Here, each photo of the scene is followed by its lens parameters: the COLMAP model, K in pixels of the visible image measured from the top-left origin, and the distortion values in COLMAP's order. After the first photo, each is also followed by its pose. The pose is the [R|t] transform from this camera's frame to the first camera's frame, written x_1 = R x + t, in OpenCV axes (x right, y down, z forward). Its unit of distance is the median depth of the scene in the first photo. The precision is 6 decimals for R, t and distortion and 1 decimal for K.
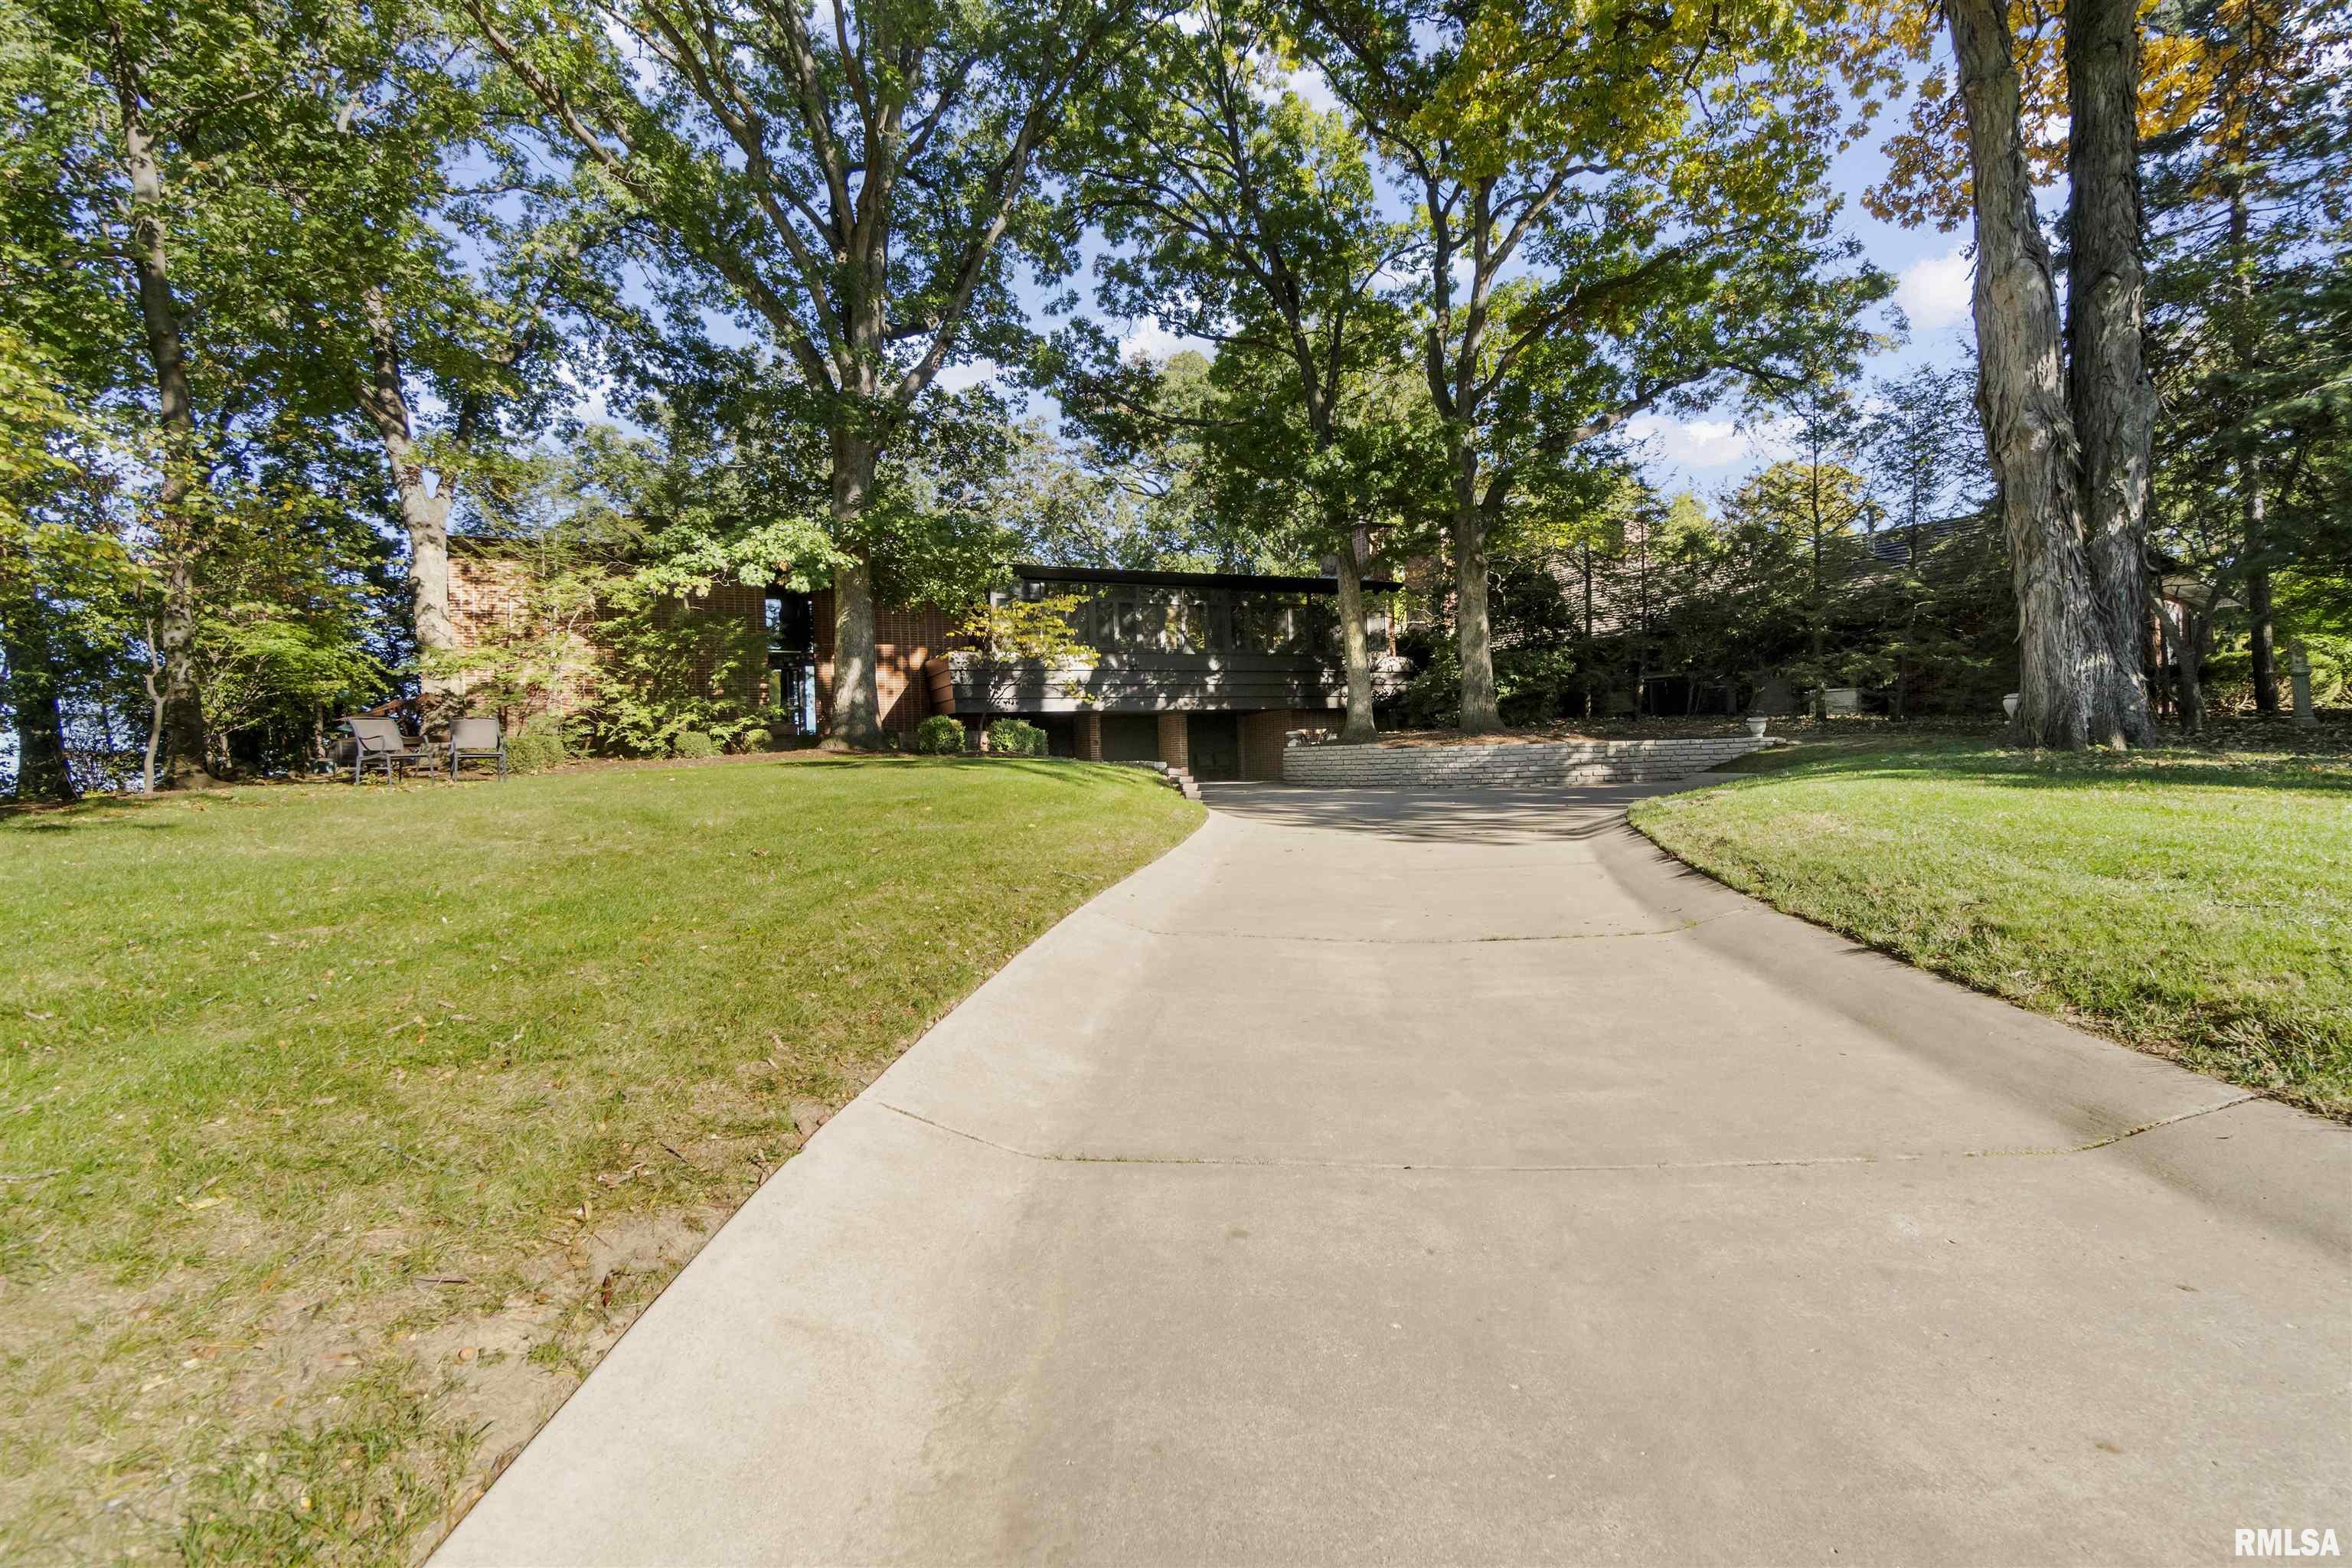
lens RADIAL K [[1022.3, 0, 1176.0], [0, 1022.3, 784.0], [0, 0, 1]] dist [0.002099, 0.000109]
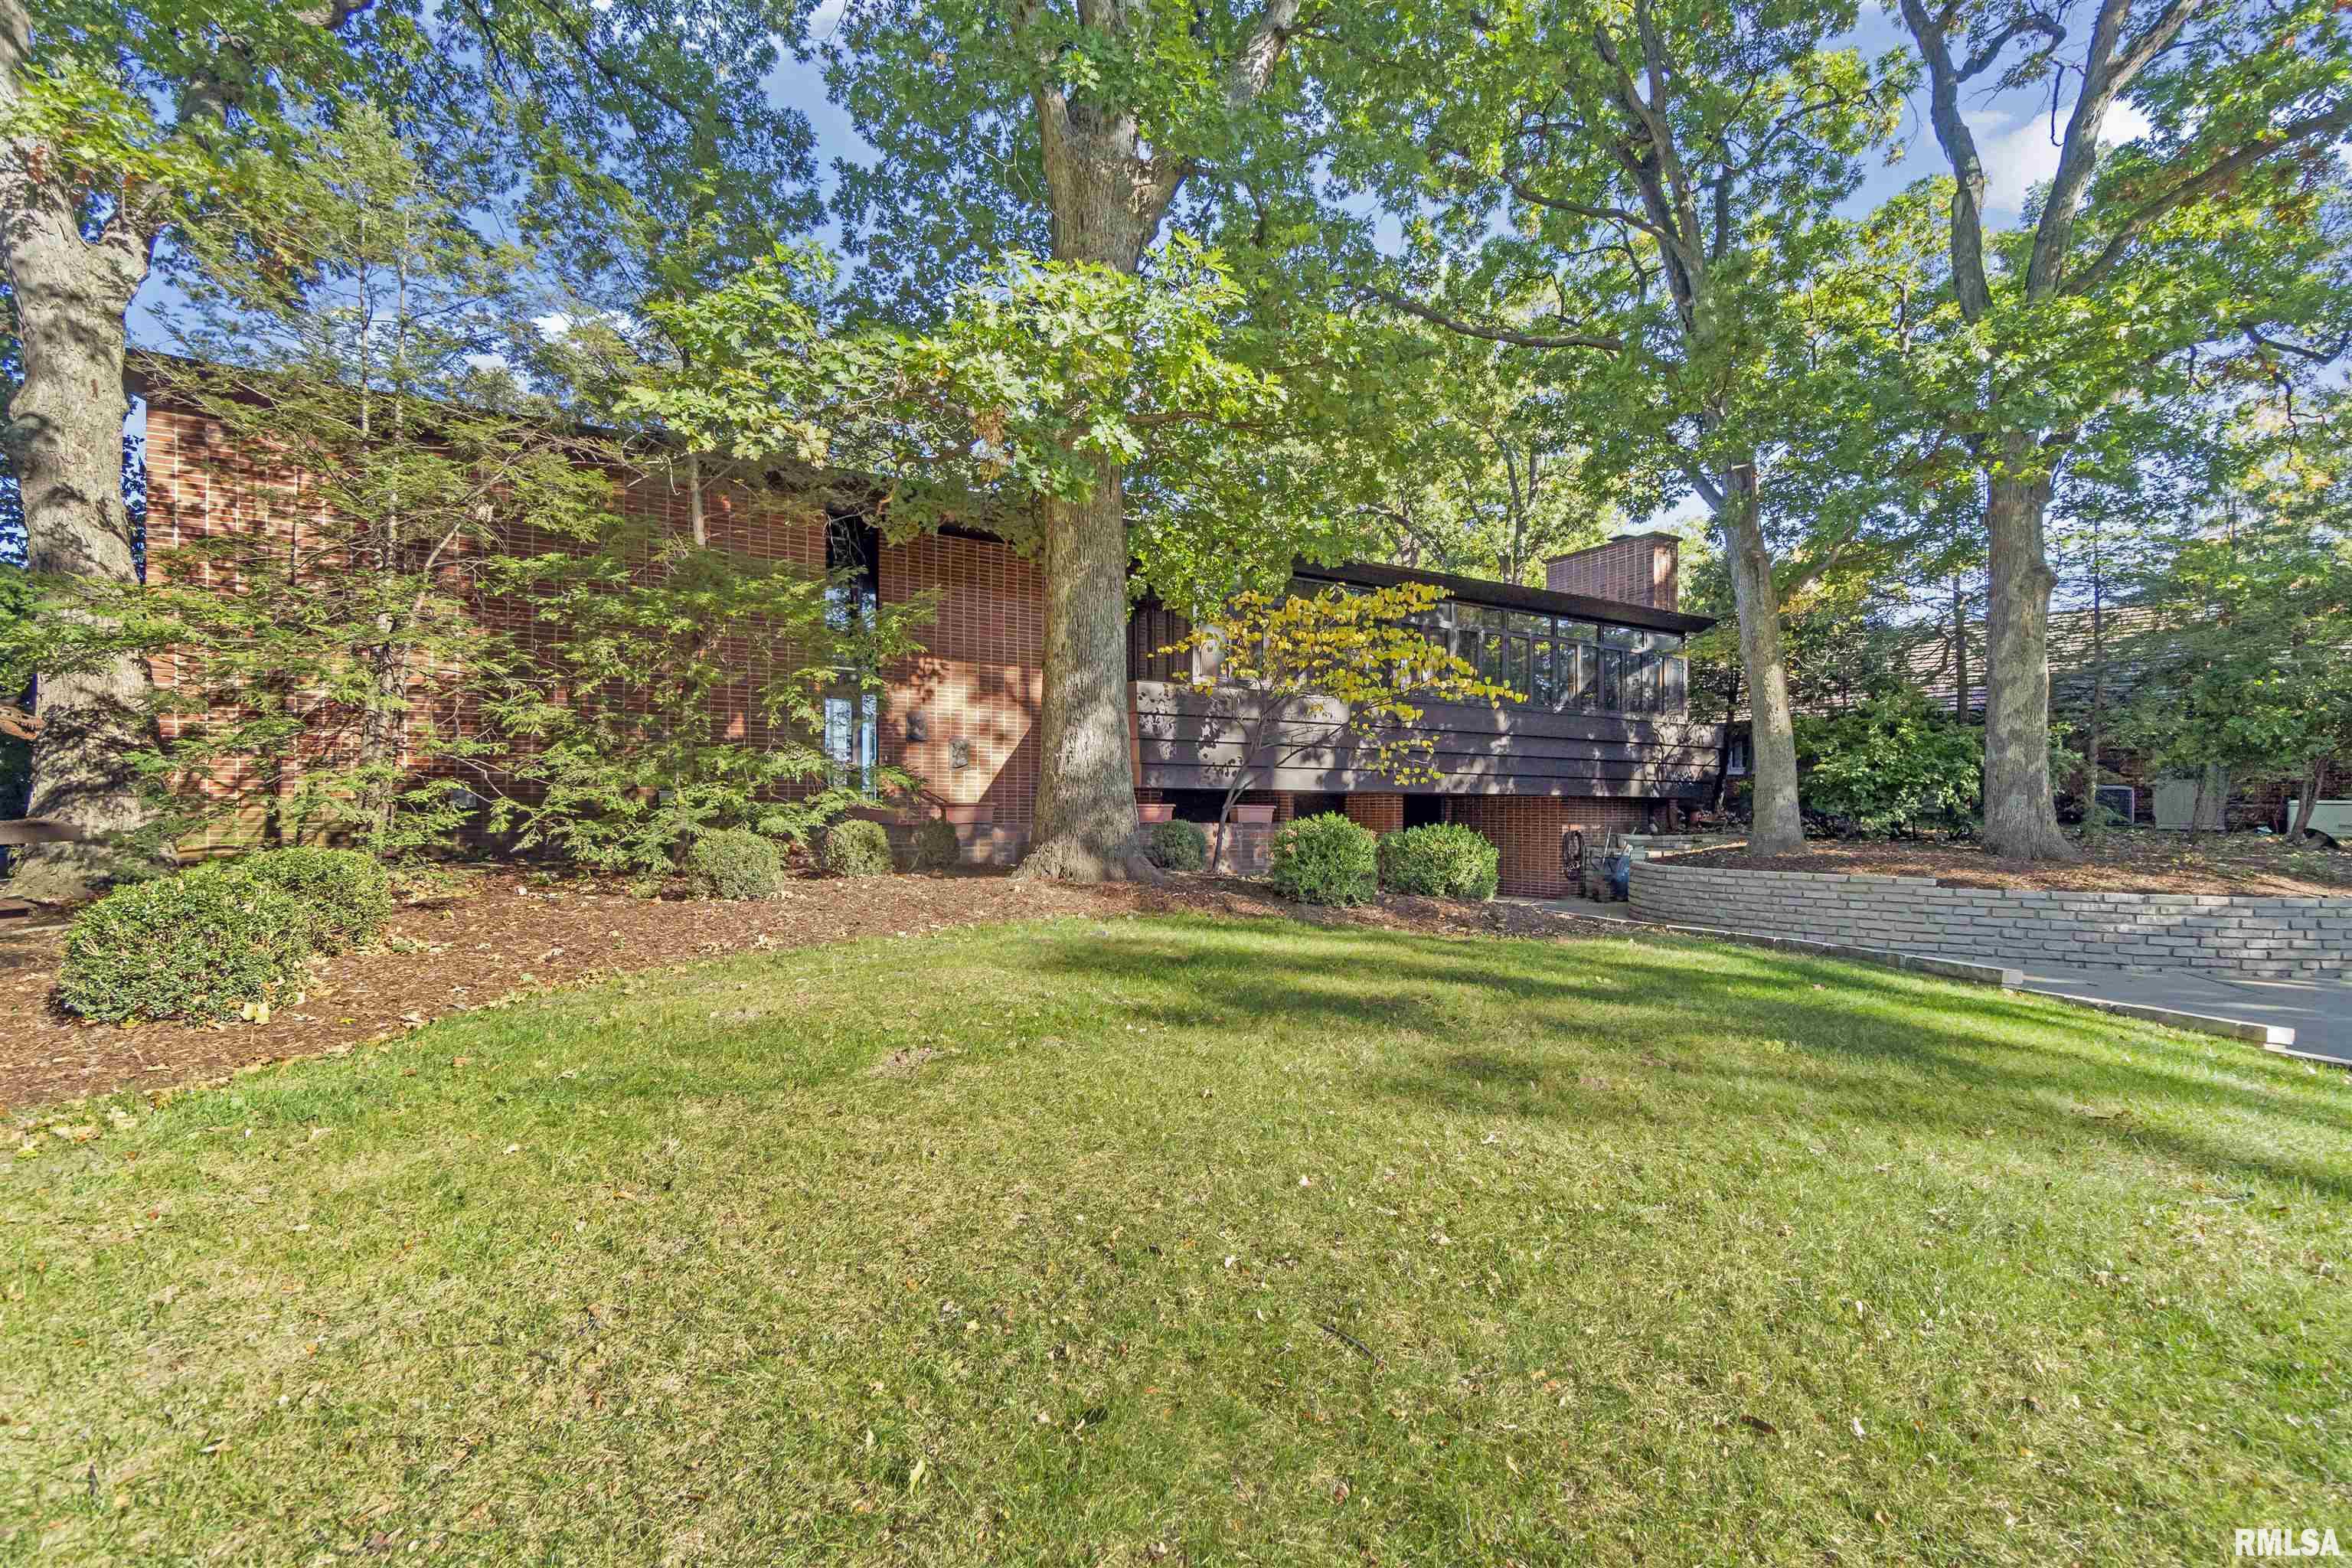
lens RADIAL K [[1010.7, 0, 1176.8], [0, 1010.7, 820.3], [0, 0, 1]] dist [-0.003947, -0.000355]
pose [[0.993922, 0.038347, 0.103195, -0.320985], [-0.036802, 0.999181, -0.016828, -0.052048], [-0.103755, 0.012927, 0.994519, 0.548957]]
